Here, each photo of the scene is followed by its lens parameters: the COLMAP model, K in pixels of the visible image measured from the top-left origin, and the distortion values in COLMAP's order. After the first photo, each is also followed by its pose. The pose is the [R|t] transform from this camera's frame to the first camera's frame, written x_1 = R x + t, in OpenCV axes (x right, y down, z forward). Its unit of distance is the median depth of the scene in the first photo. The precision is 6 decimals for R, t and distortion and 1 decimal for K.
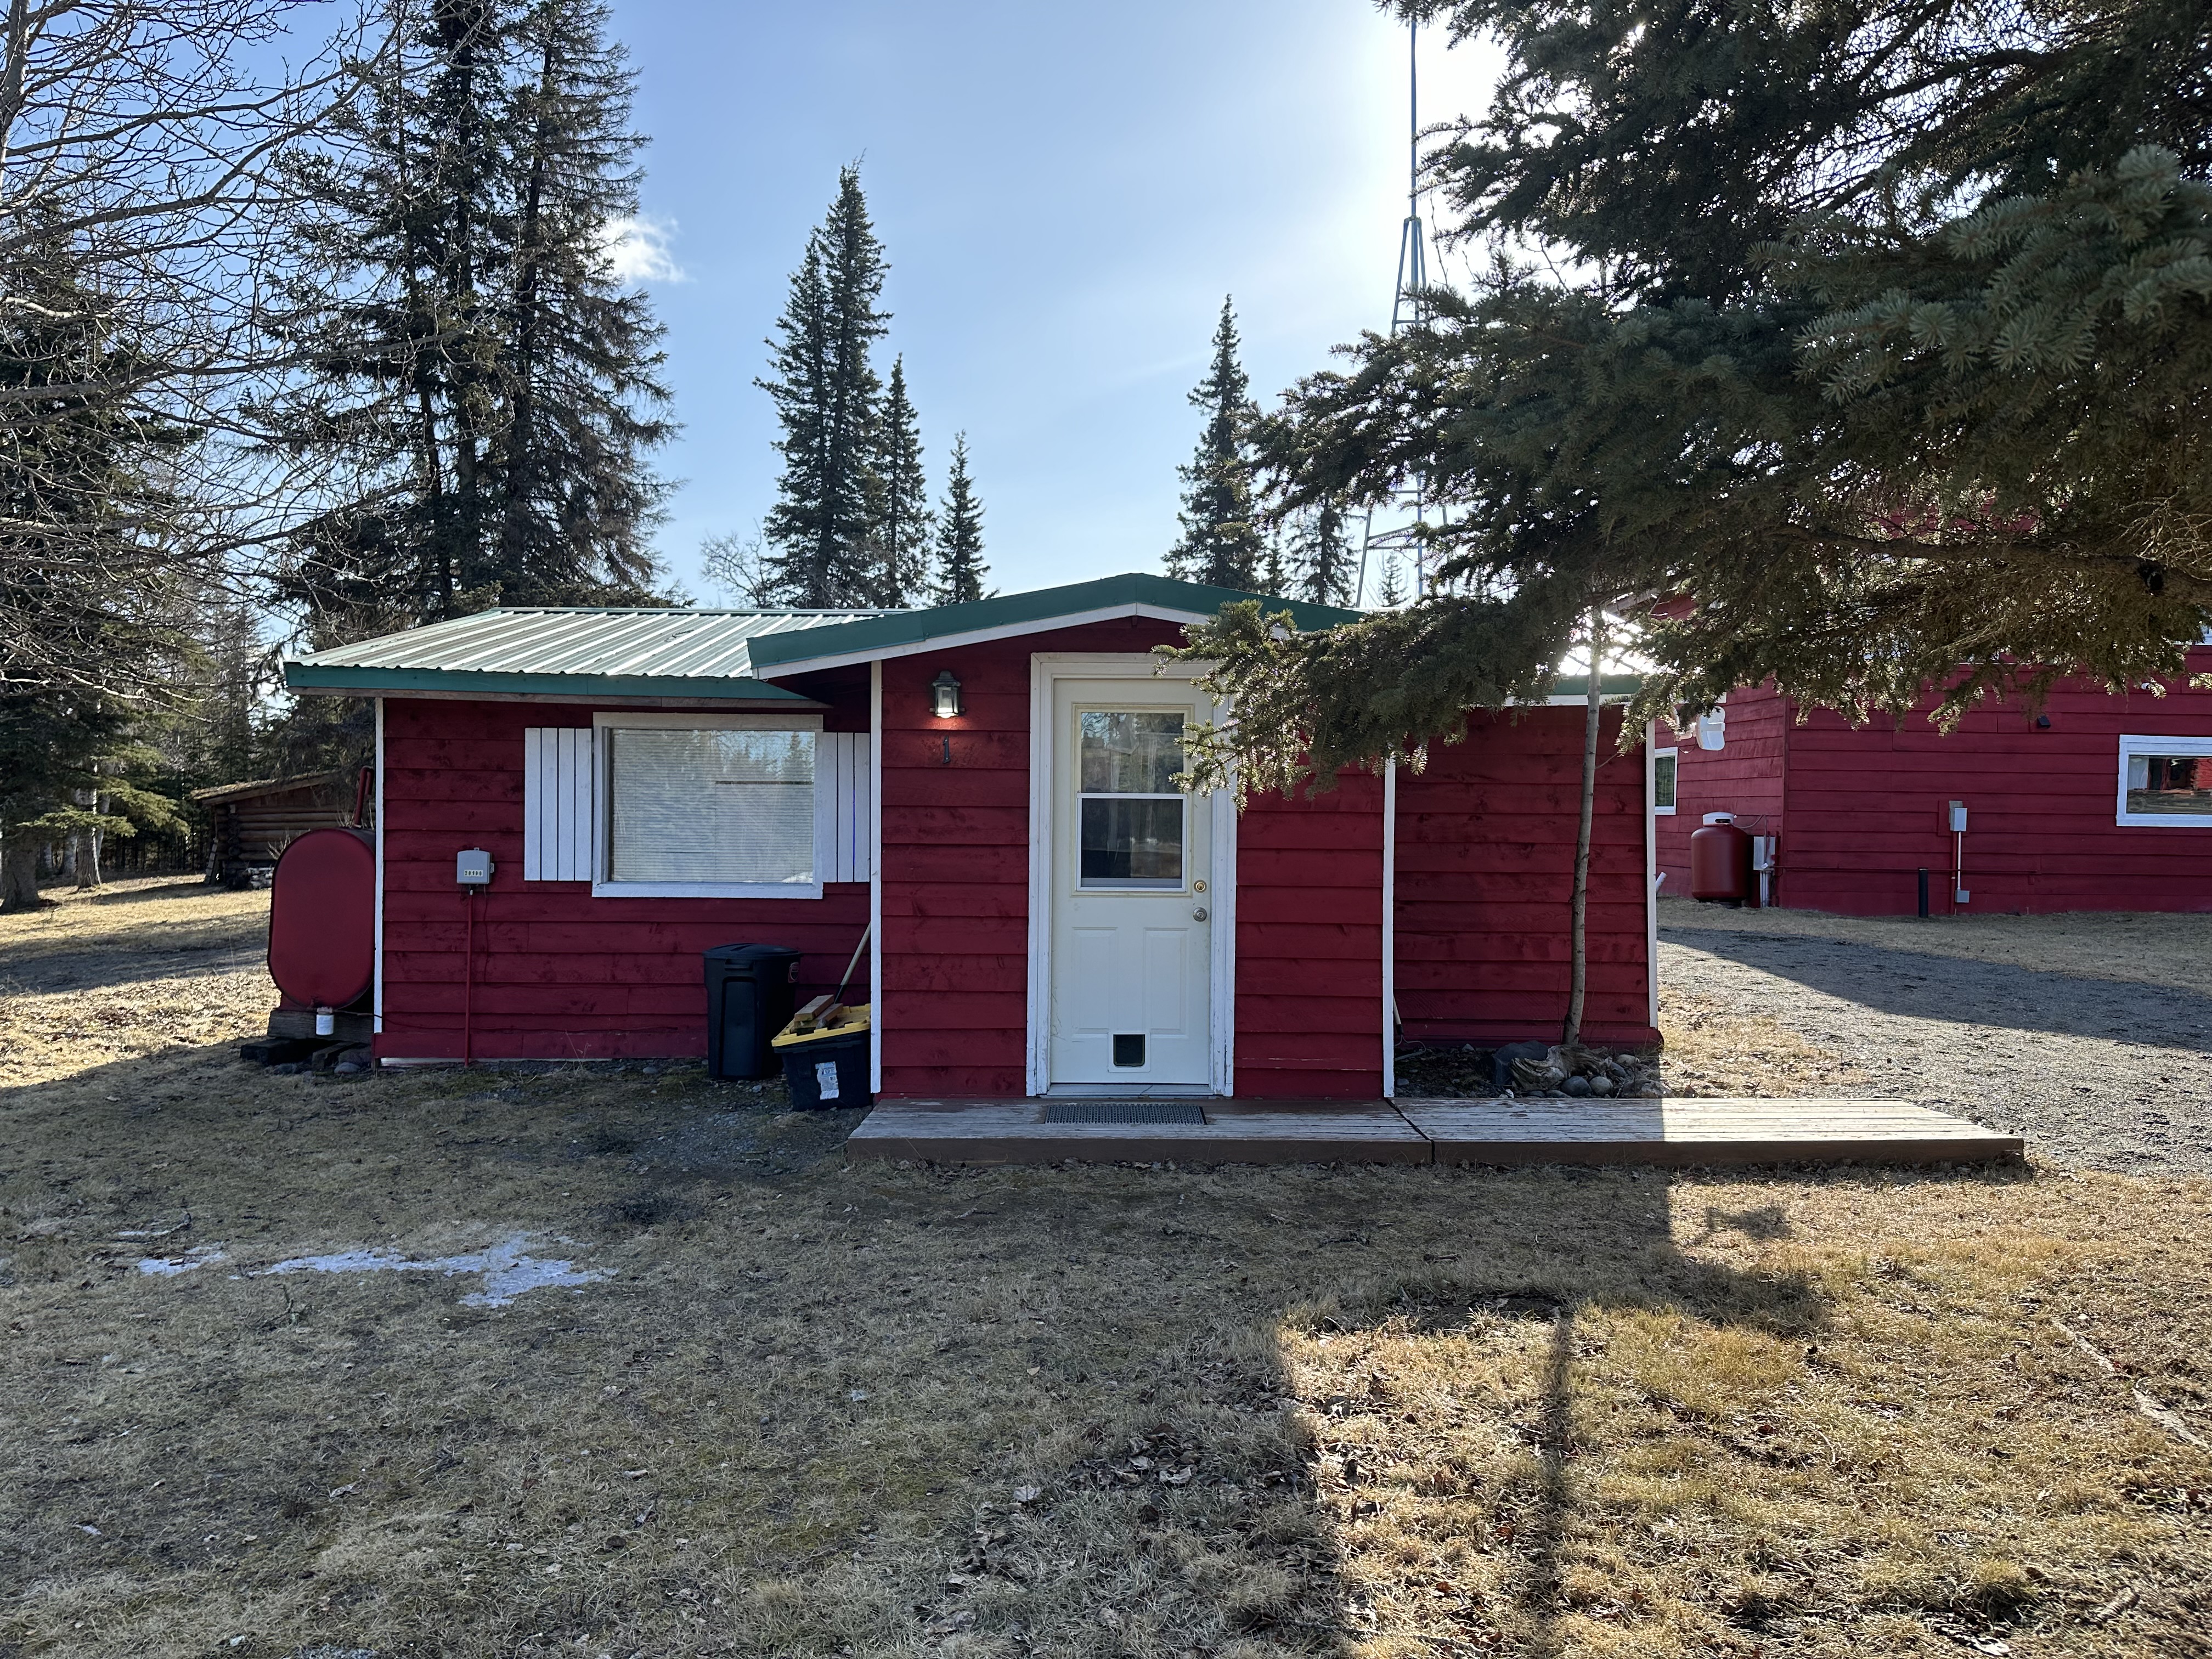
lens RADIAL K [[1548.5, 0, 1111.8], [0, 1548.5, 839.6], [0, 0, 1]] dist [0.005317, -0.007979]
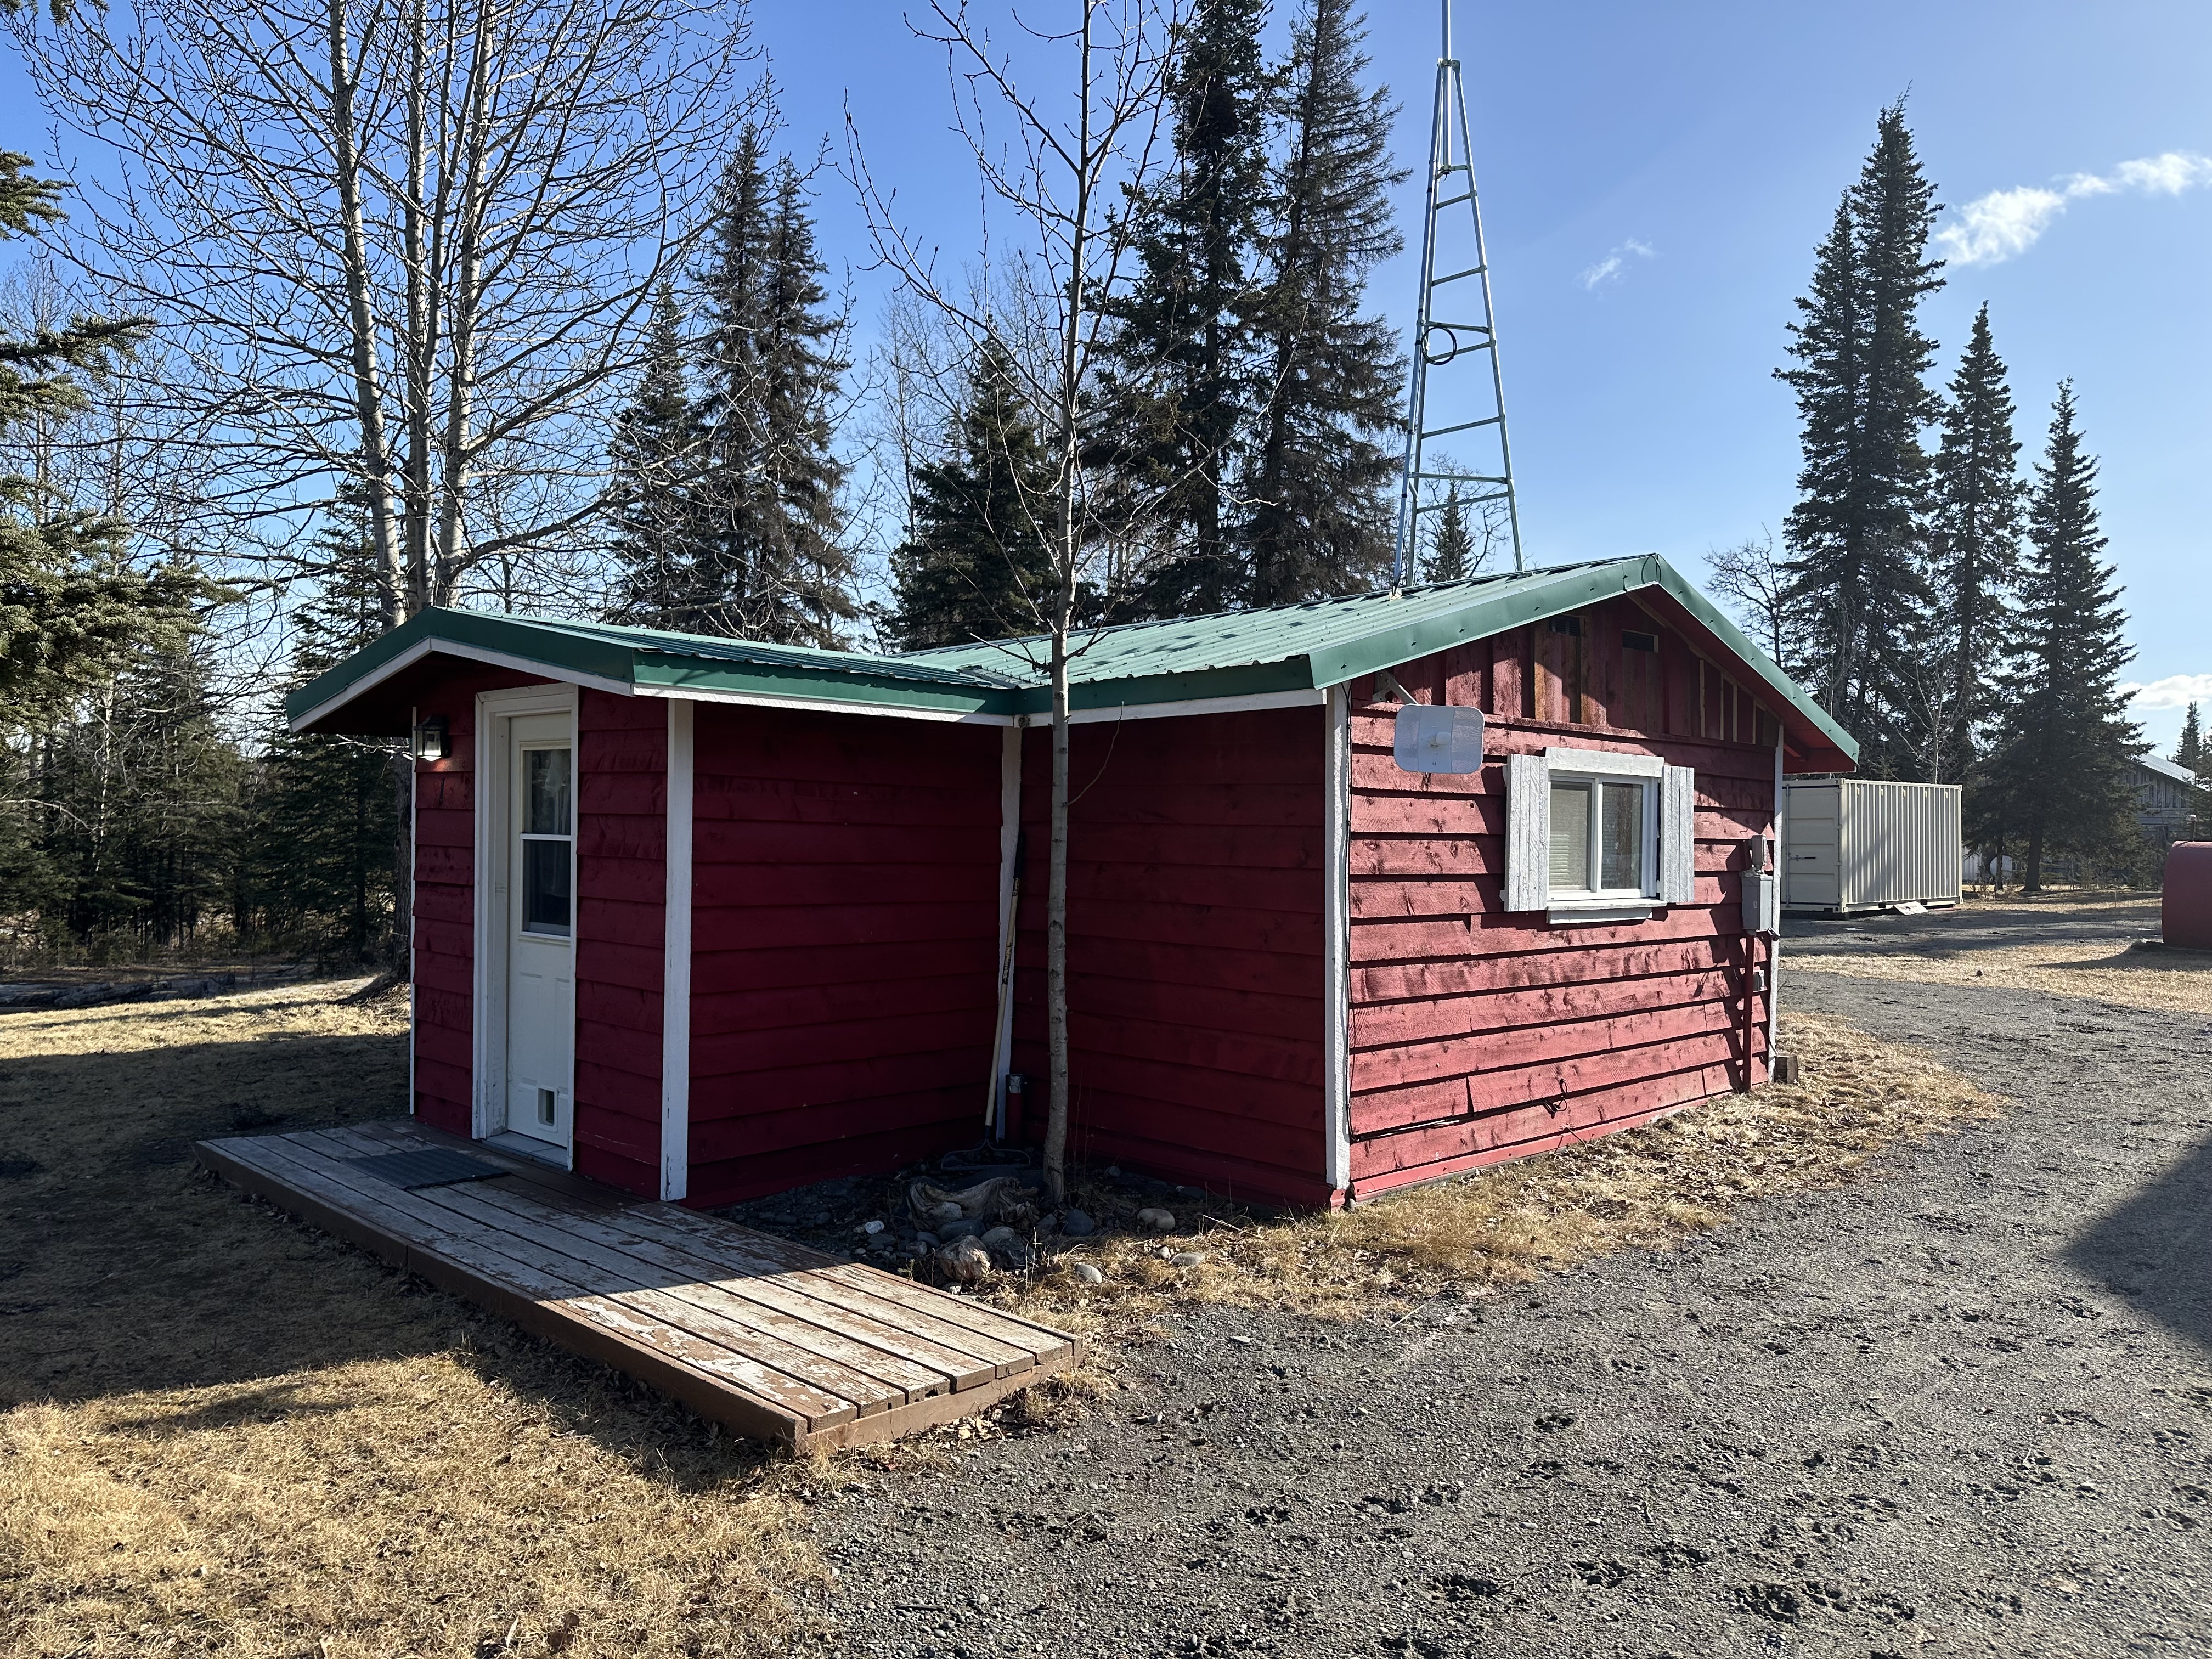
lens RADIAL K [[1548.5, 0, 1108.8], [0, 1548.5, 821.5], [0, 0, 1]] dist [0.005317, -0.007979]
pose [[0.707792, -0.003753, -0.706411, 0.135204], [-0.017174, 0.999599, -0.022519, -0.003541], [0.706212, 0.028071, 0.707444, 0.080901]]
